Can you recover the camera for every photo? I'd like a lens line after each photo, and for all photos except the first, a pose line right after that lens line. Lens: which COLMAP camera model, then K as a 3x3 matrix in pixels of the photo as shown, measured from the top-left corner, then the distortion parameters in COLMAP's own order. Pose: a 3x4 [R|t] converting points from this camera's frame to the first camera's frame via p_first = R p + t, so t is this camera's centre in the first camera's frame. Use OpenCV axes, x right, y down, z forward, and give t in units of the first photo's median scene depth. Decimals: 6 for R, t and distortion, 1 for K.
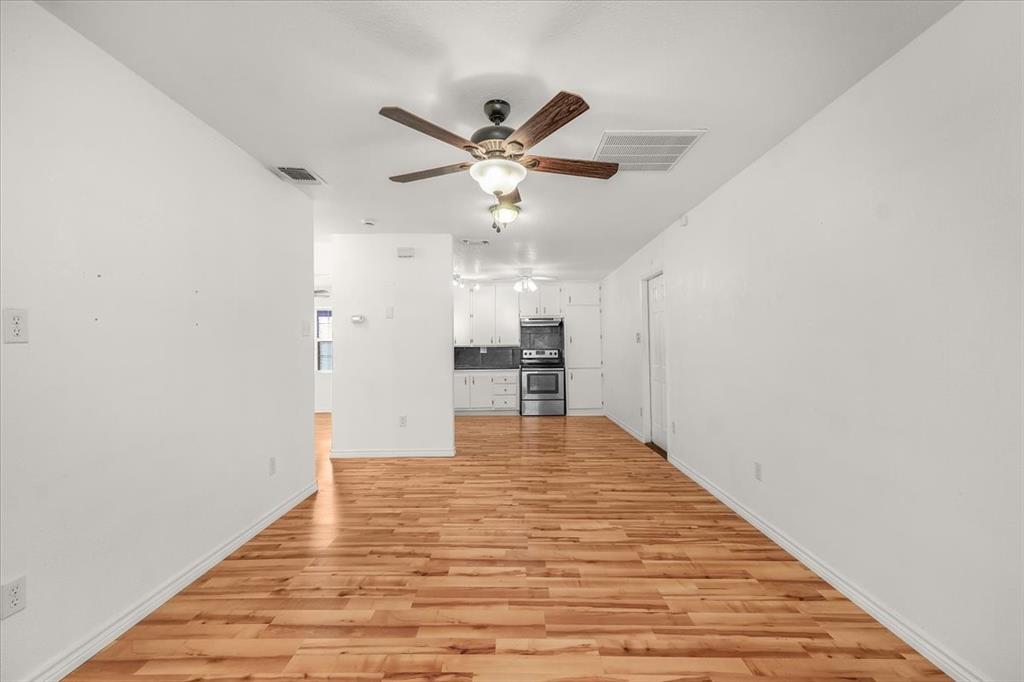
lens RADIAL K [[436.3, 0, 511.8], [0, 436.3, 343.3], [0, 0, 1]] dist [0.004547, 0.000650]
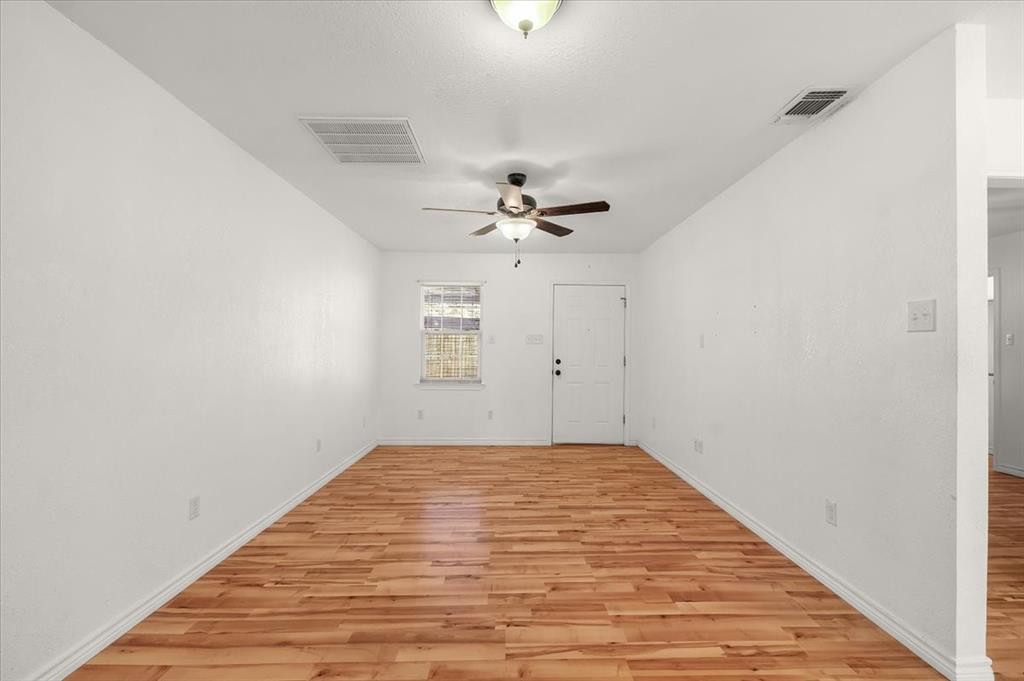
lens RADIAL K [[436.3, 0, 516.2], [0, 436.3, 330.8], [0, 0, 1]] dist [0.004547, 0.000650]
pose [[-0.999644, -0.001622, -0.026630, 0.004895], [-0.000550, 0.999191, -0.040205, 0.004371], [0.026674, -0.040176, -0.998837, 1.992096]]
